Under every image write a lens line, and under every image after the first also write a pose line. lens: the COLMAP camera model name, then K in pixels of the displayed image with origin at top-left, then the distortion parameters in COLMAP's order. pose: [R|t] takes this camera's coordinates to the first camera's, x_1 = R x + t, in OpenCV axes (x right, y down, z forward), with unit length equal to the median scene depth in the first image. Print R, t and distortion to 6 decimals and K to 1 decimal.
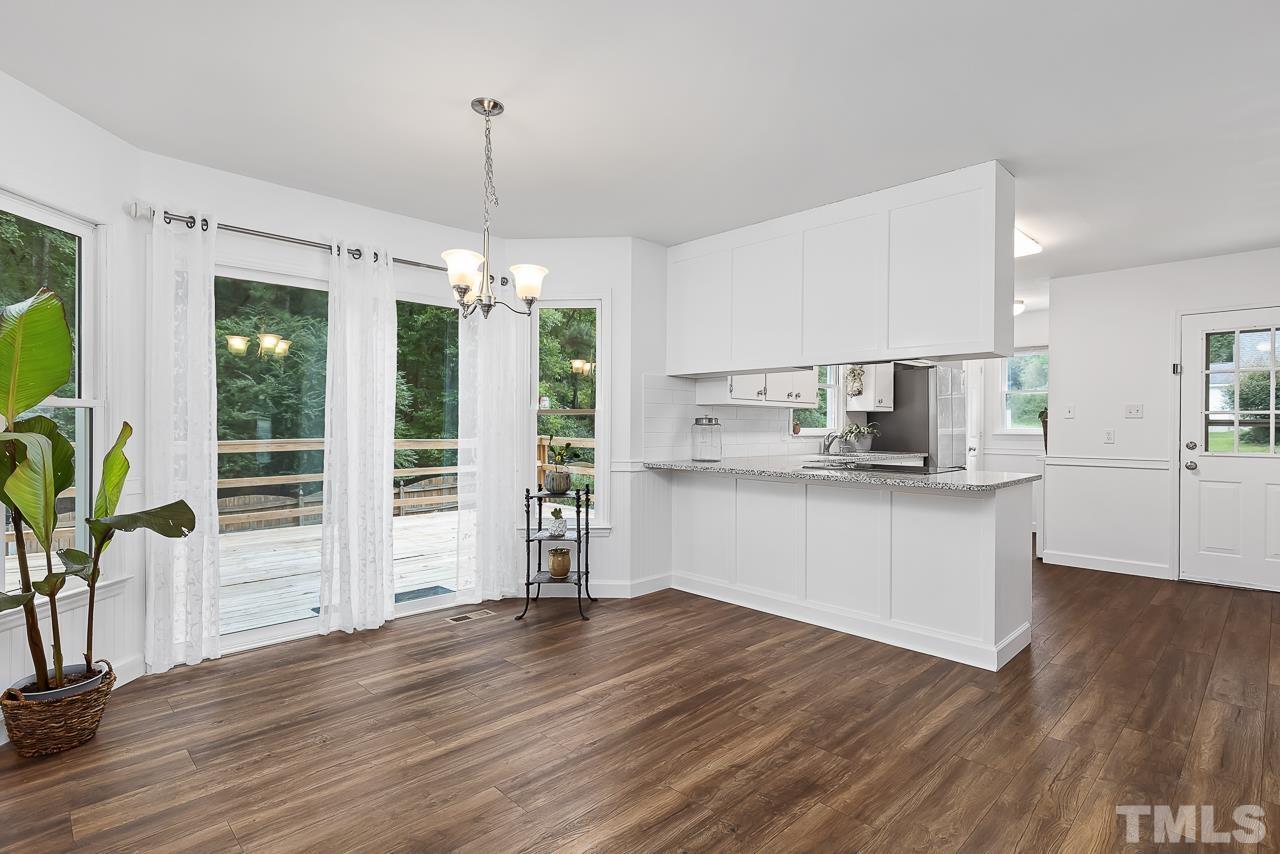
lens RADIAL K [[637.1, 0, 657.7], [0, 637.1, 424.3], [0, 0, 1]] dist [0.005748, -0.001433]
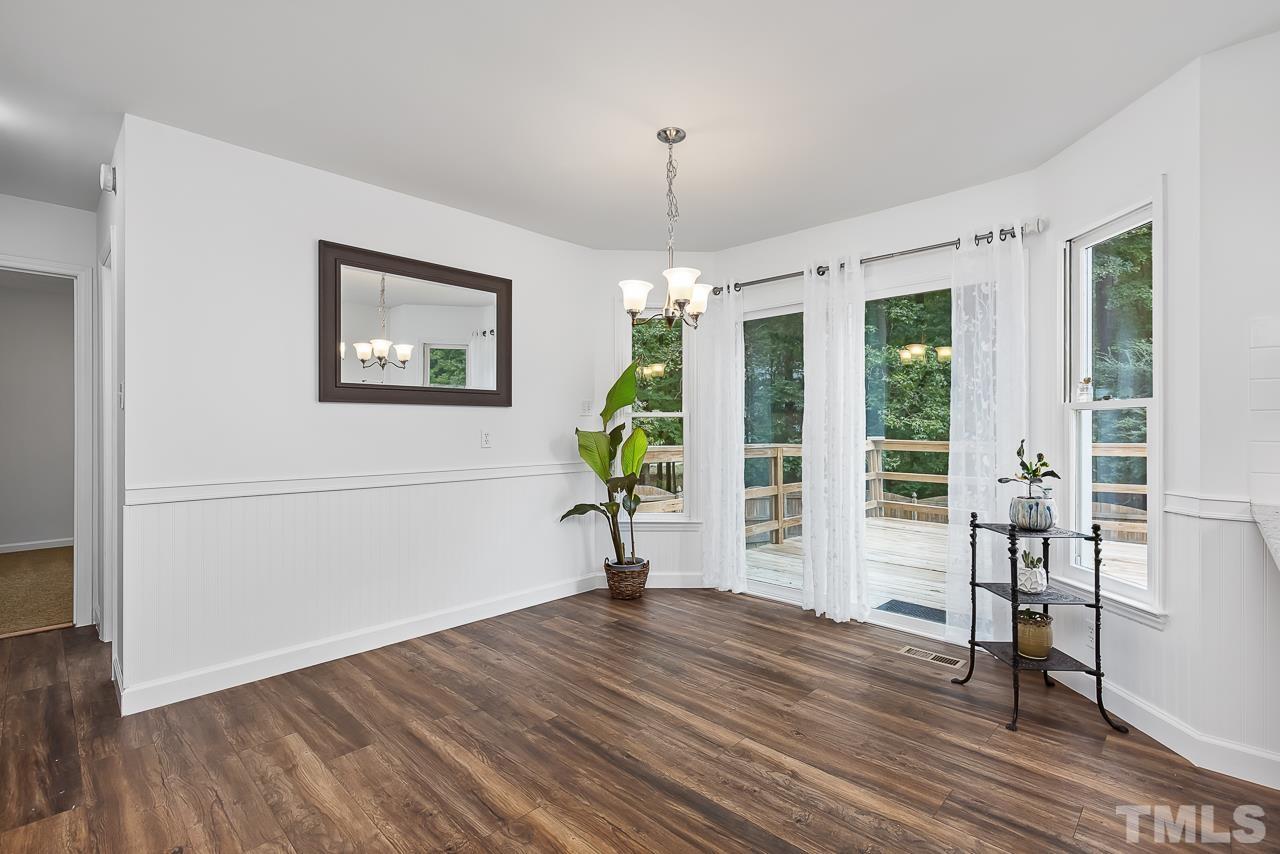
lens RADIAL K [[596.8, 0, 641.8], [0, 596.8, 419.8], [0, 0, 1]] dist [0.005103, -0.000597]
pose [[-0.003197, -0.015741, -0.999871, 0.589867], [0.001732, 0.999875, -0.015747, 0.004642], [0.999993, -0.001782, -0.003170, 0.745575]]
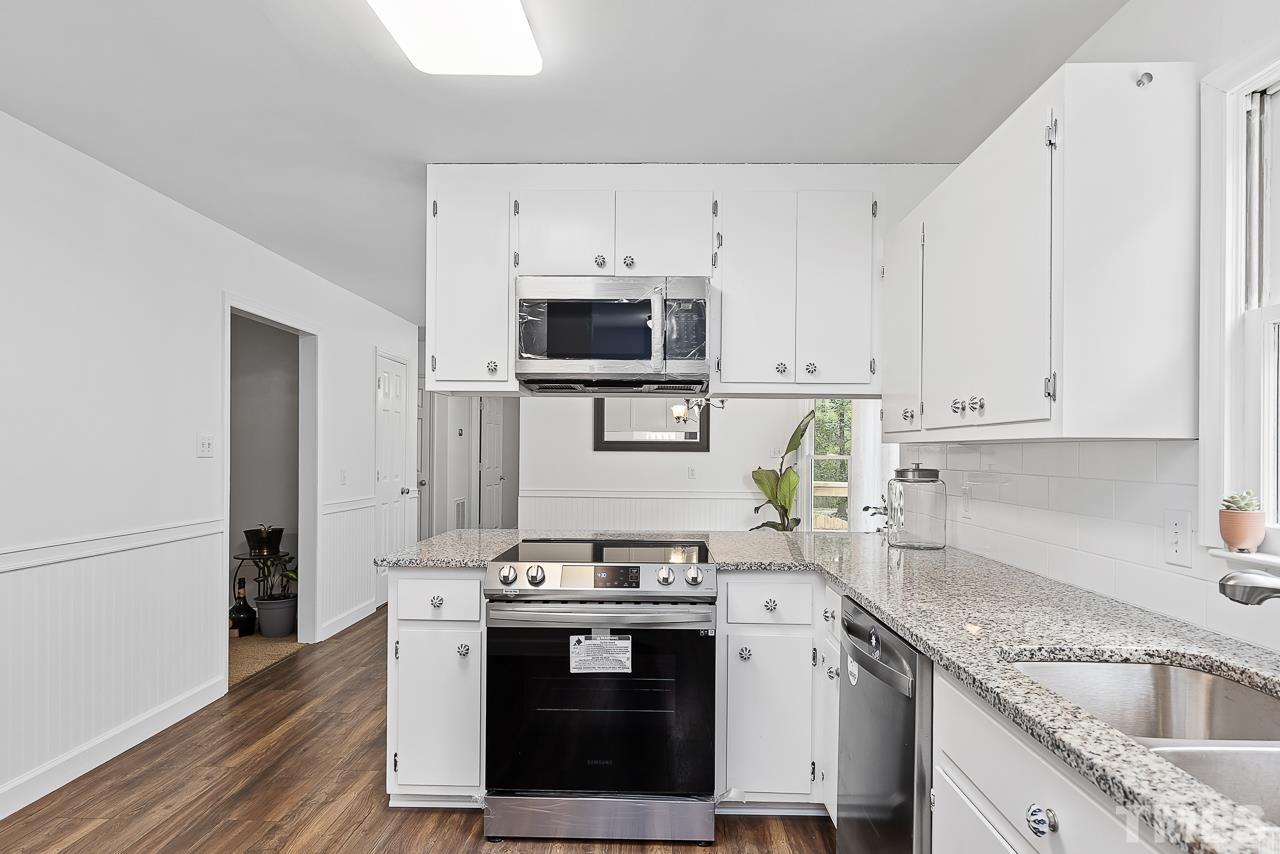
lens RADIAL K [[695.2, 0, 632.6], [0, 695.2, 447.1], [0, 0, 1]] dist [-0.001333, -0.001459]
pose [[-0.740427, -0.015791, -0.671951, 0.972575], [-0.010485, 0.999874, -0.011945, -0.028678], [0.672055, -0.001799, -0.740499, 1.863872]]
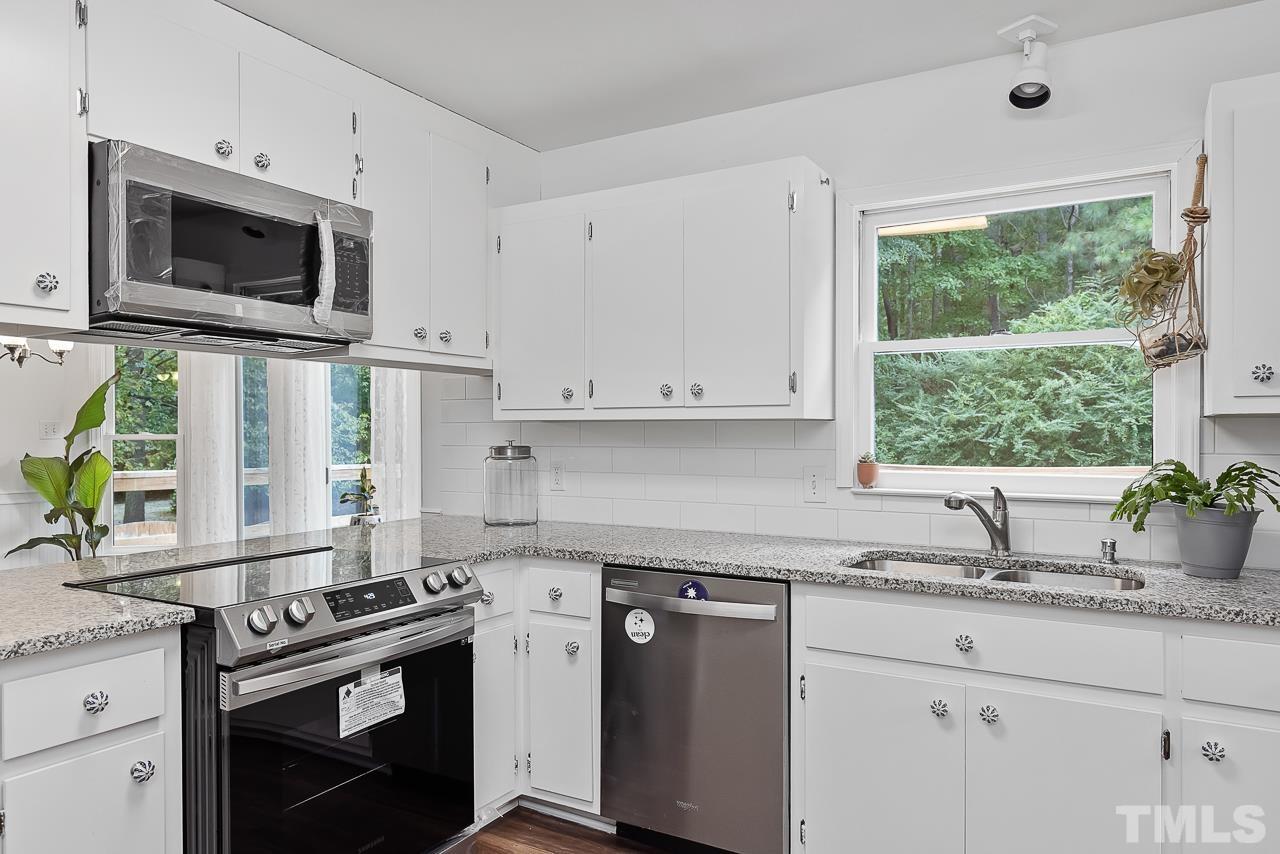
lens RADIAL K [[857.3, 0, 644.4], [0, 857.3, 432.6], [0, 0, 1]] dist [0.002790, 0.003137]
pose [[0.238191, -0.003300, -0.971213, 1.208015], [0.005507, 0.999983, -0.002047, -0.029106], [0.971203, -0.004861, 0.238206, 1.362177]]
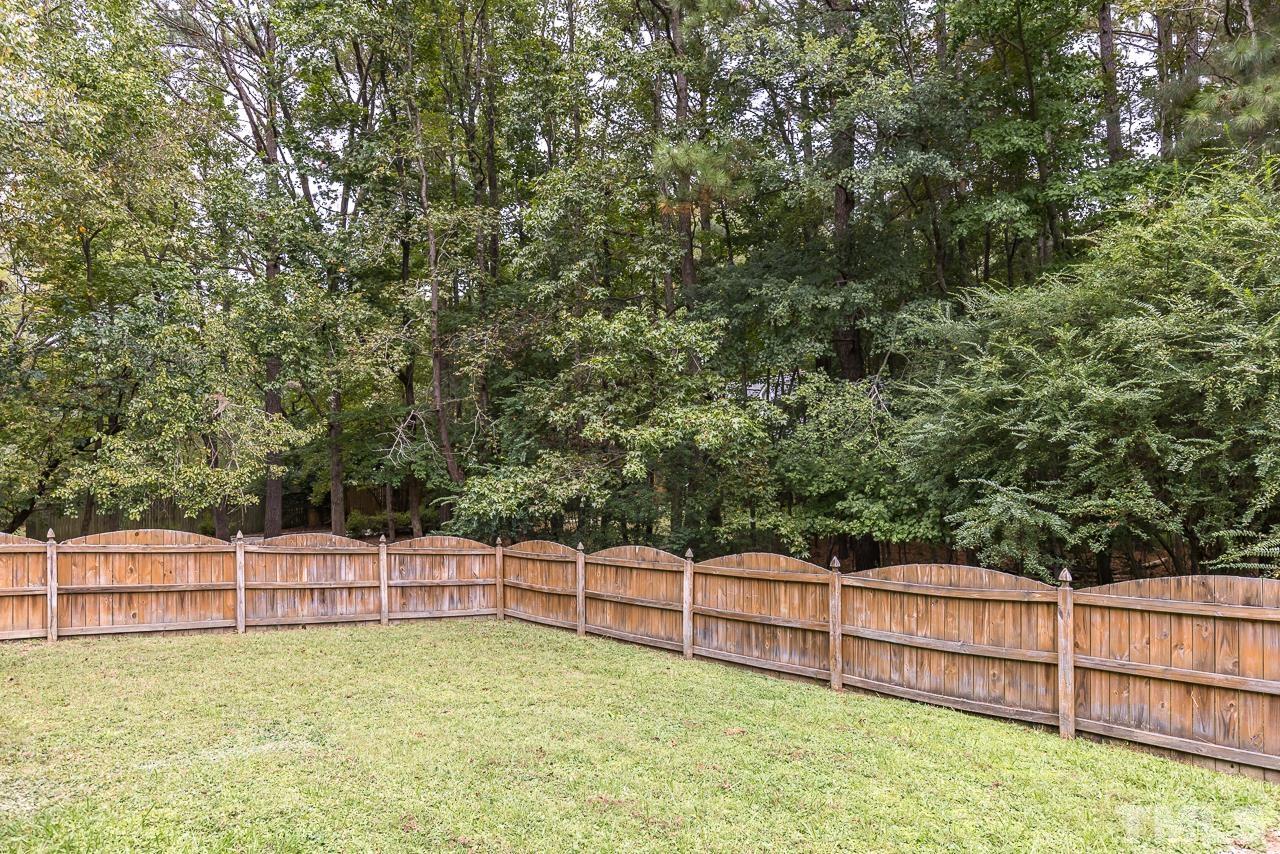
lens RADIAL K [[791.6, 0, 646.0], [0, 791.6, 480.7], [0, 0, 1]] dist [0.002279, -0.000994]
pose [[-0.063988, -0.000645, -0.997950, -0.333179], [0.012200, 0.999925, -0.001429, 0.219581], [0.997876, -0.012266, -0.063975, 3.489488]]
